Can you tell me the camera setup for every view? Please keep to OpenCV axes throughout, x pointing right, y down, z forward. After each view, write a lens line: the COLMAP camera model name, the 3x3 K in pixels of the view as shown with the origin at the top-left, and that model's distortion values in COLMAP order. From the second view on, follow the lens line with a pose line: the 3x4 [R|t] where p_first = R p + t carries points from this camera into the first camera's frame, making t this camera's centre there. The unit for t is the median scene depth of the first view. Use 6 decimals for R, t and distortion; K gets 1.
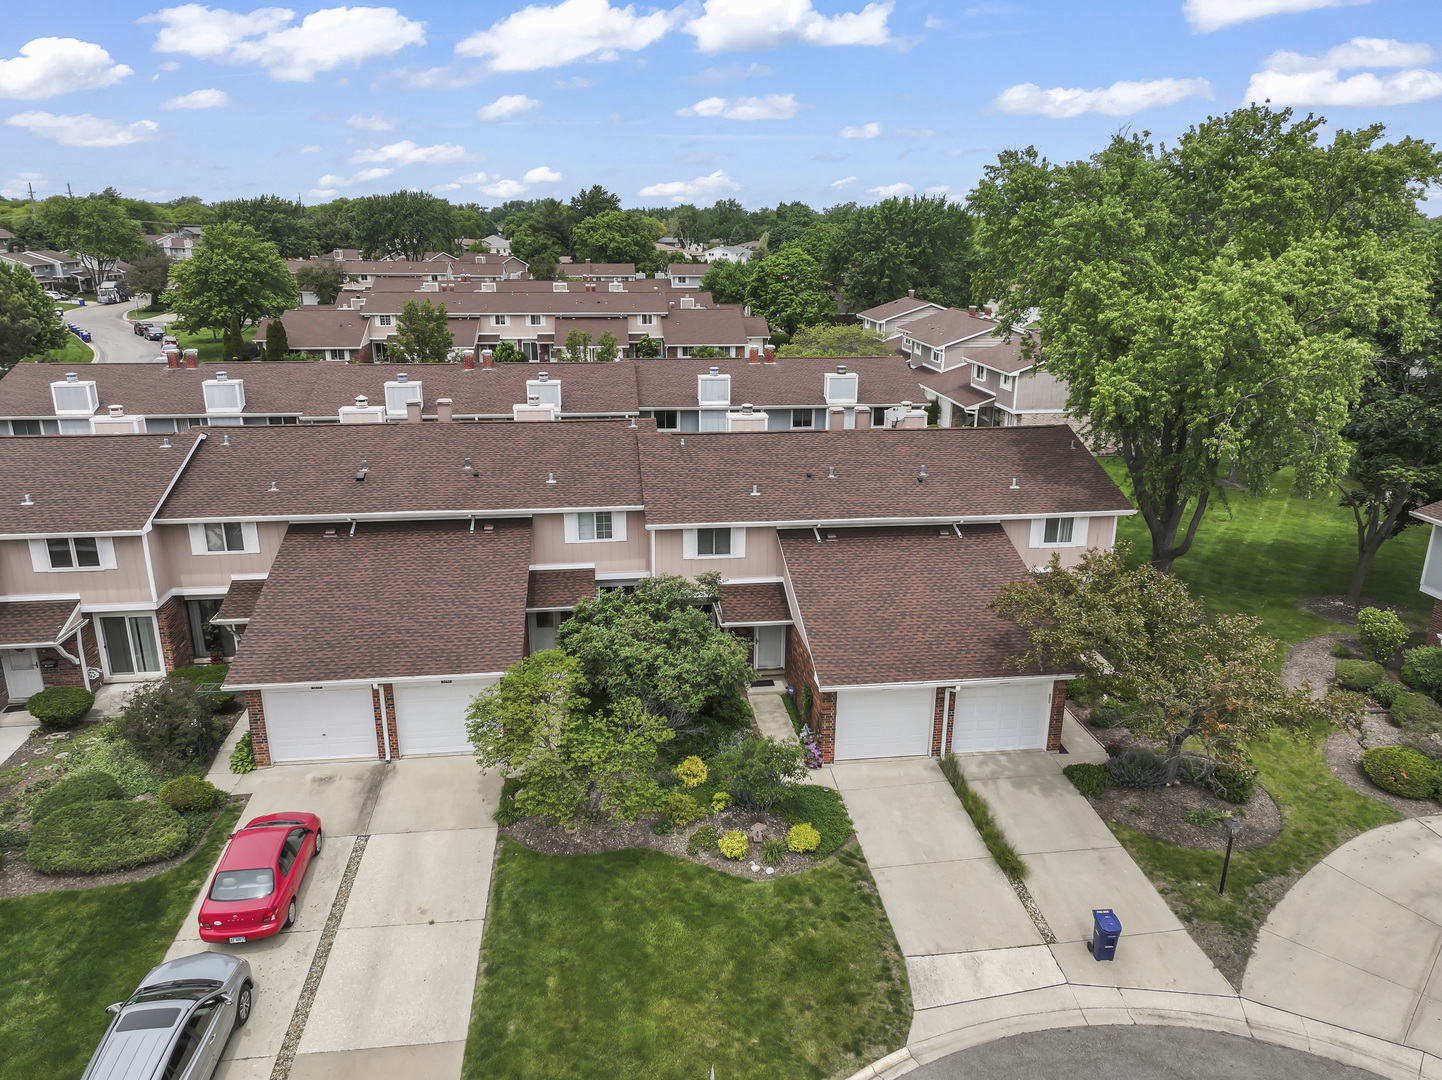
lens RADIAL K [[1016.4, 0, 723.6], [0, 1016.4, 532.3], [0, 0, 1]] dist [0.005647, -0.001083]
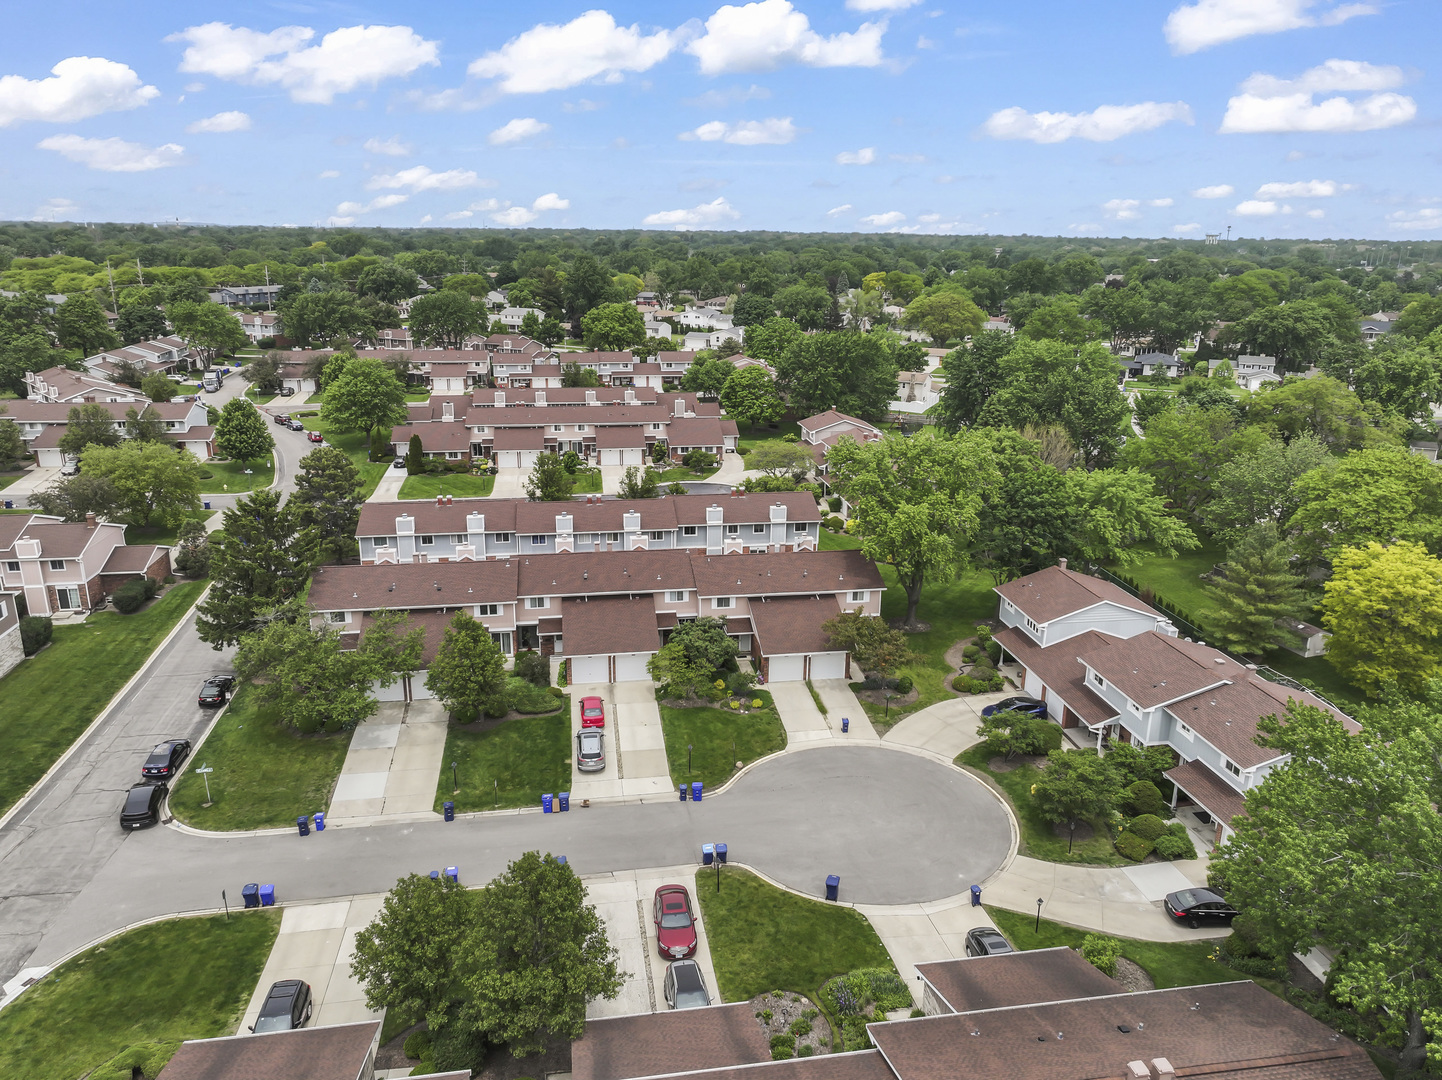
lens RADIAL K [[1016.4, 0, 718.5], [0, 1016.4, 541.8], [0, 0, 1]] dist [0.005647, -0.001083]
pose [[0.999530, -0.004881, 0.030278, -0.117356], [0.004758, 0.999980, 0.004162, -0.183416], [-0.030298, -0.004016, 0.999533, -1.875617]]
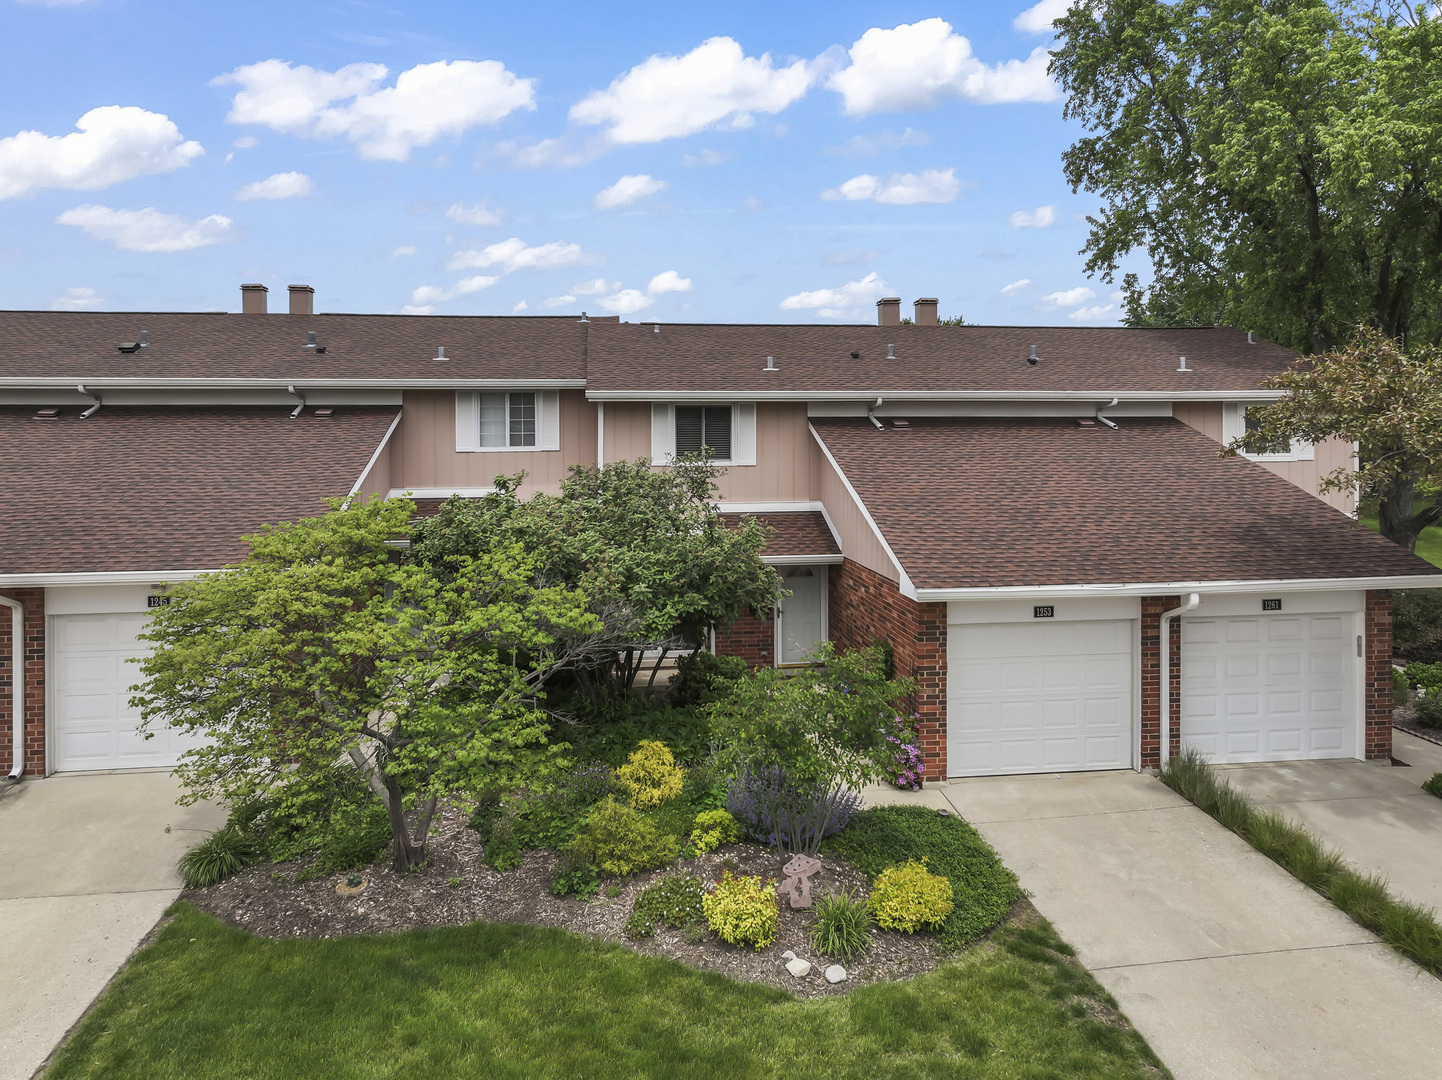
lens RADIAL K [[1016.4, 0, 735.1], [0, 1016.4, 460.0], [0, 0, 1]] dist [0.005647, -0.001083]
pose [[0.999936, -0.009113, 0.006642, 0.005499], [0.010655, 0.956389, -0.291902, 0.225868], [-0.003692, 0.291955, 0.956425, 0.499681]]
